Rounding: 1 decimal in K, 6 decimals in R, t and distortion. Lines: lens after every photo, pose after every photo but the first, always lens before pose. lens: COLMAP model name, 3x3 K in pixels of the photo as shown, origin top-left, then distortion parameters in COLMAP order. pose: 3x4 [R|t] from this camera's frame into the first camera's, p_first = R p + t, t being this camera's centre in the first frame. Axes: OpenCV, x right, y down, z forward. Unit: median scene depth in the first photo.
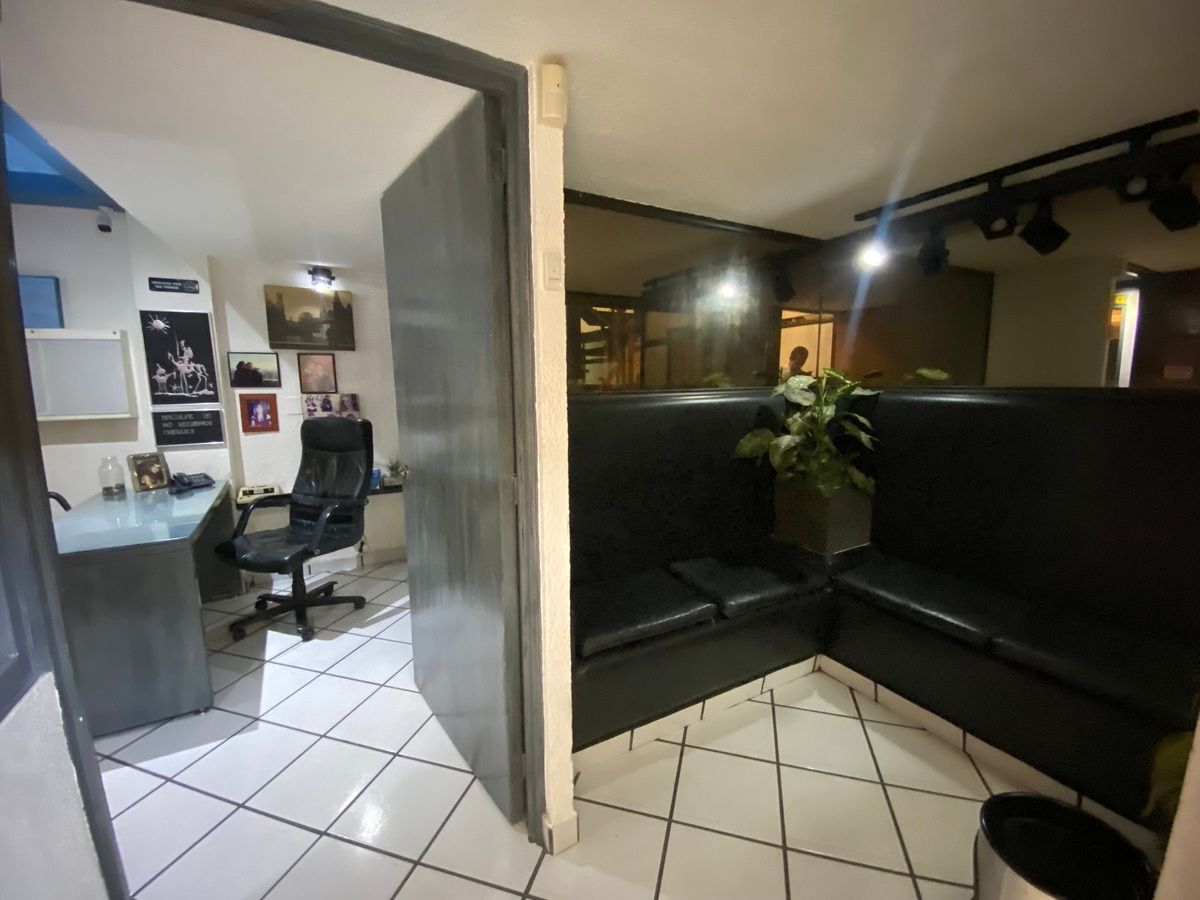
lens RADIAL K [[491.0, 0, 599.2], [0, 491.0, 450.7], [0, 0, 1]] dist [-0.012391, -0.000193]
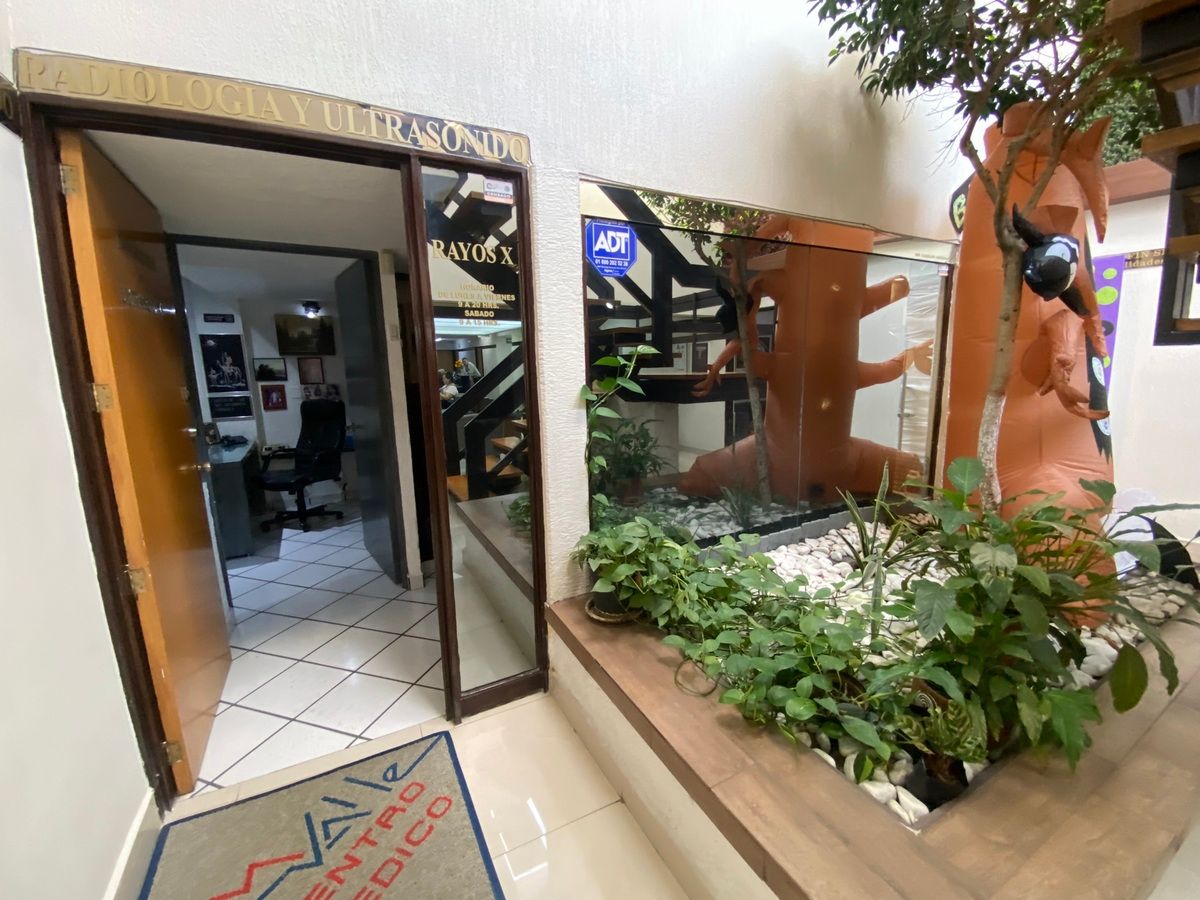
lens RADIAL K [[491.0, 0, 598.2], [0, 491.0, 446.9], [0, 0, 1]] dist [-0.012391, -0.000193]
pose [[0.999721, -0.013695, -0.019249, 0.389933], [0.014133, 0.999641, 0.022760, 0.064184], [0.018931, -0.023026, 0.999556, -0.577478]]
